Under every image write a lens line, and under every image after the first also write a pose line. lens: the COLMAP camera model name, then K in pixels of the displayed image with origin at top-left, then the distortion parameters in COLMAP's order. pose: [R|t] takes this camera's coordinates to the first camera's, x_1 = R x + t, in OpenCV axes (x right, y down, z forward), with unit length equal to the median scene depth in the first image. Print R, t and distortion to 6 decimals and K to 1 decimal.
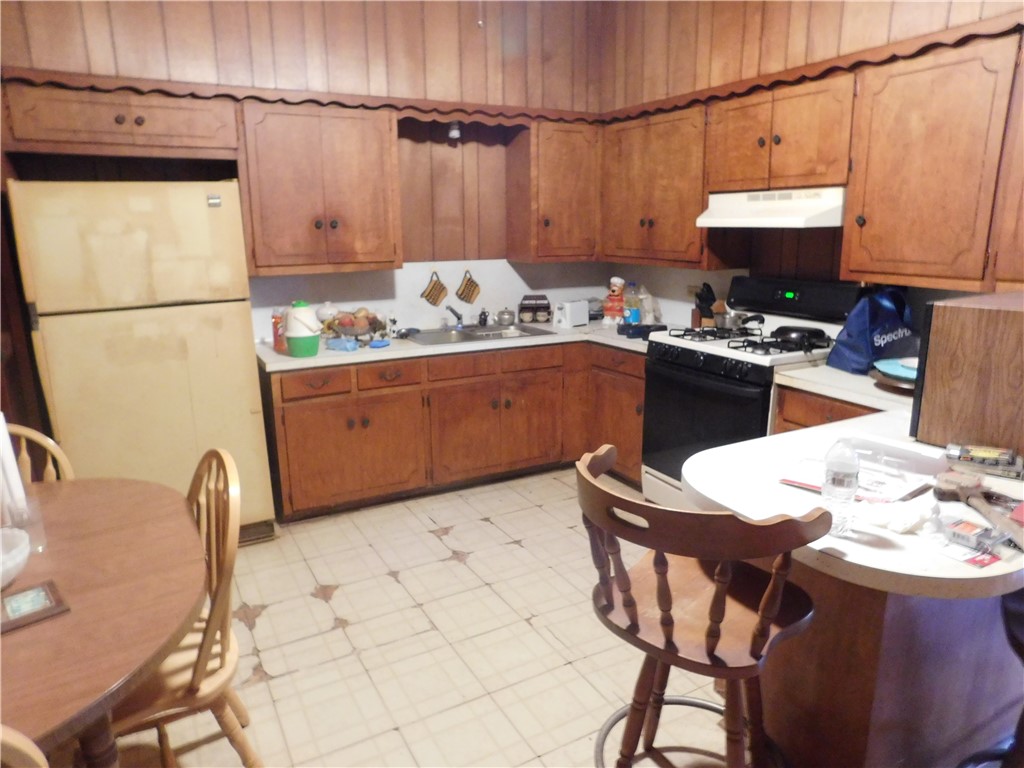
lens RADIAL K [[689.5, 0, 512.0], [0, 689.5, 384.0], [0, 0, 1]] dist [-0.059063, 0.059147]
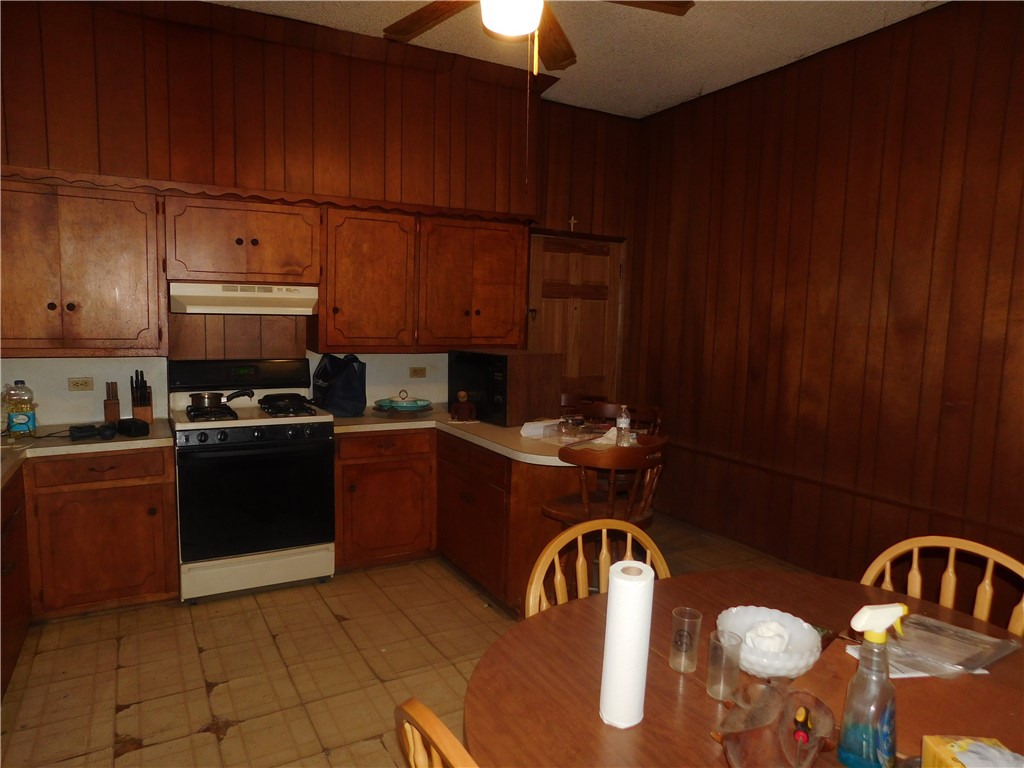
lens RADIAL K [[689.5, 0, 512.0], [0, 689.5, 384.0], [0, 0, 1]] dist [-0.059063, 0.059147]
pose [[-0.019068, -0.089218, 0.995830, -0.902479], [0.206988, 0.974080, 0.091233, -0.142371], [-0.978158, 0.207865, -0.000106, 0.655870]]
